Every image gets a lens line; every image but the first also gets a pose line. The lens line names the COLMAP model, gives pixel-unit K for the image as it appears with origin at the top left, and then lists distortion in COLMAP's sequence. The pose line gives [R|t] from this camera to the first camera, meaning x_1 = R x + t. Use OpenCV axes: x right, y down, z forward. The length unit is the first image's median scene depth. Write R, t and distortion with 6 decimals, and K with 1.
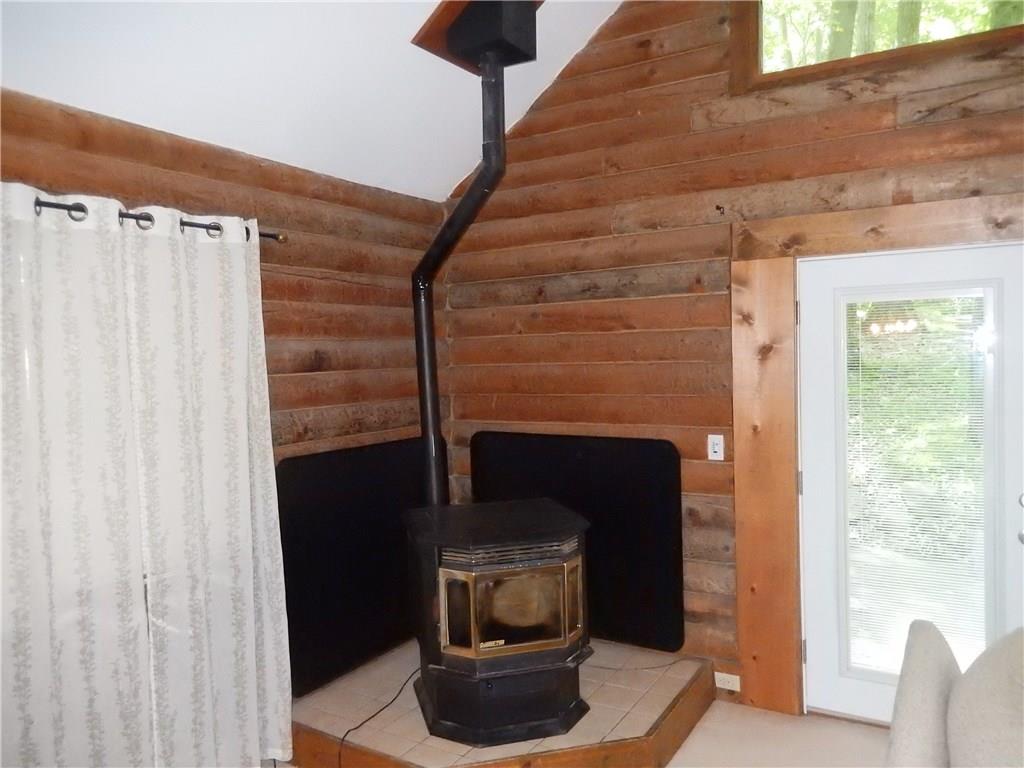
lens RADIAL K [[761.7, 0, 512.0], [0, 761.7, 384.0], [0, 0, 1]] dist [-0.008086, -0.010205]
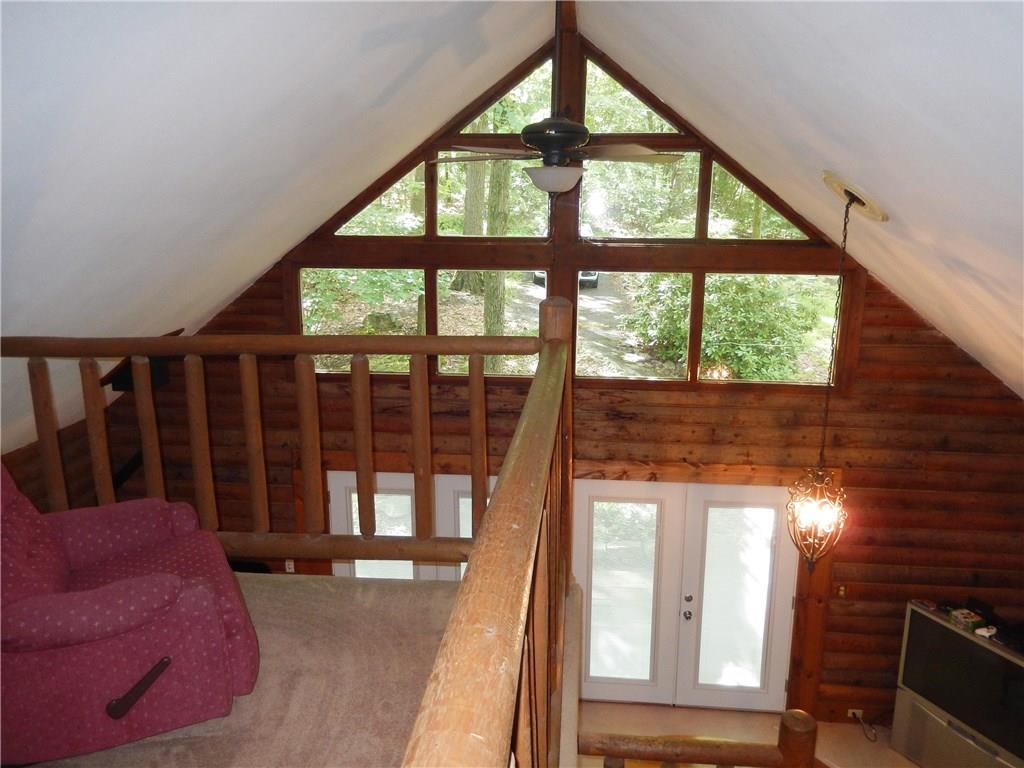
lens RADIAL K [[761.7, 0, 512.0], [0, 761.7, 384.0], [0, 0, 1]] dist [-0.008086, -0.010205]
pose [[0.909588, -0.071283, 0.409351, 0.036365], [-0.005749, 0.982921, 0.183936, -0.706284], [-0.415471, -0.169659, 0.893644, -0.807643]]
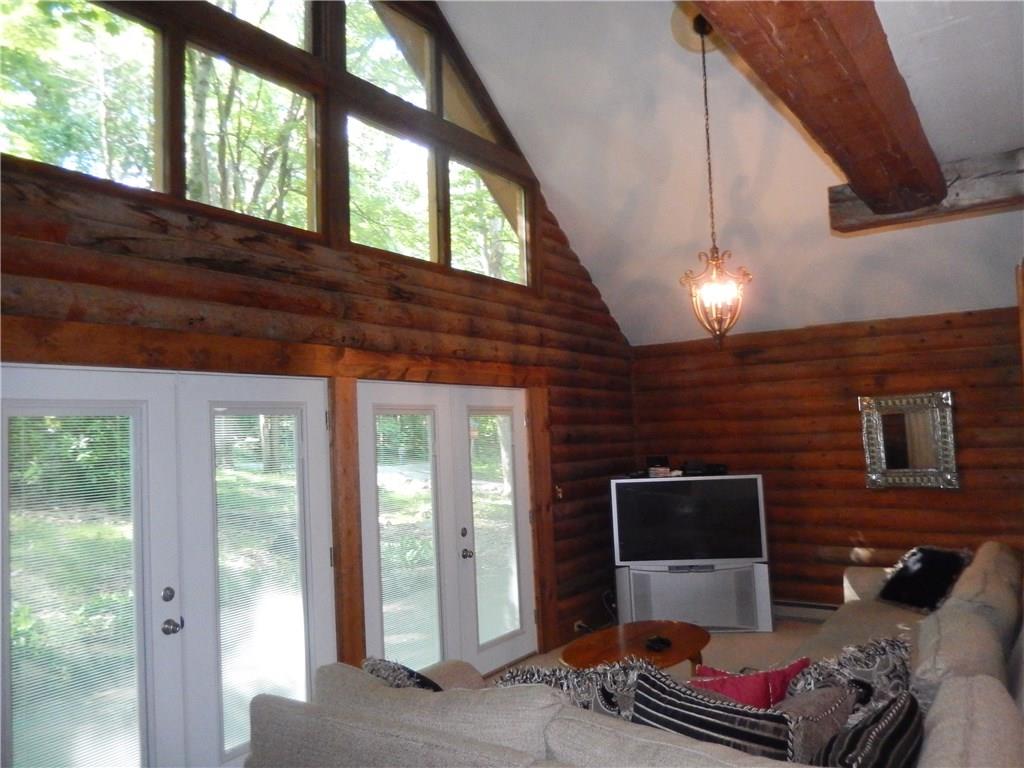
lens RADIAL K [[761.7, 0, 512.0], [0, 761.7, 384.0], [0, 0, 1]] dist [-0.008086, -0.010205]
pose [[0.074439, 0.080836, 0.993944, -0.389207], [0.075621, 0.993382, -0.086454, -0.023752], [-0.994354, 0.081598, 0.067833, 0.335471]]
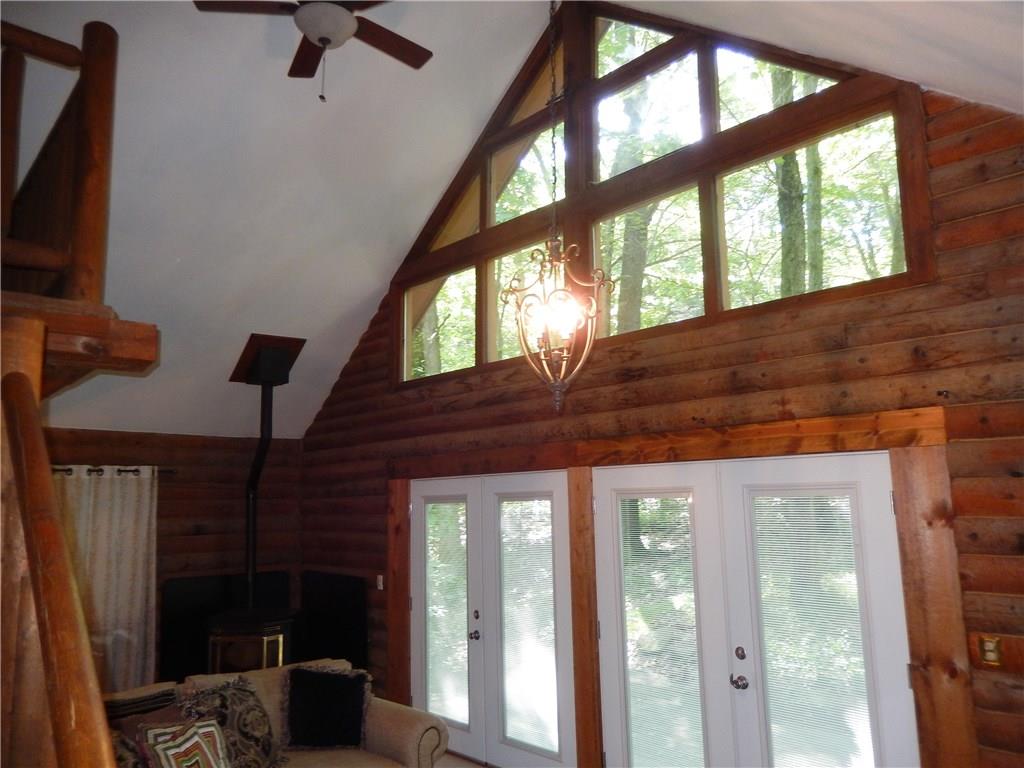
lens RADIAL K [[761.7, 0, 512.0], [0, 761.7, 384.0], [0, 0, 1]] dist [-0.008086, -0.010205]
pose [[0.953172, -0.041379, -0.299584, 1.161830], [-0.015496, 0.982612, -0.185022, -0.052040], [0.302031, 0.181000, 0.935958, -0.700164]]
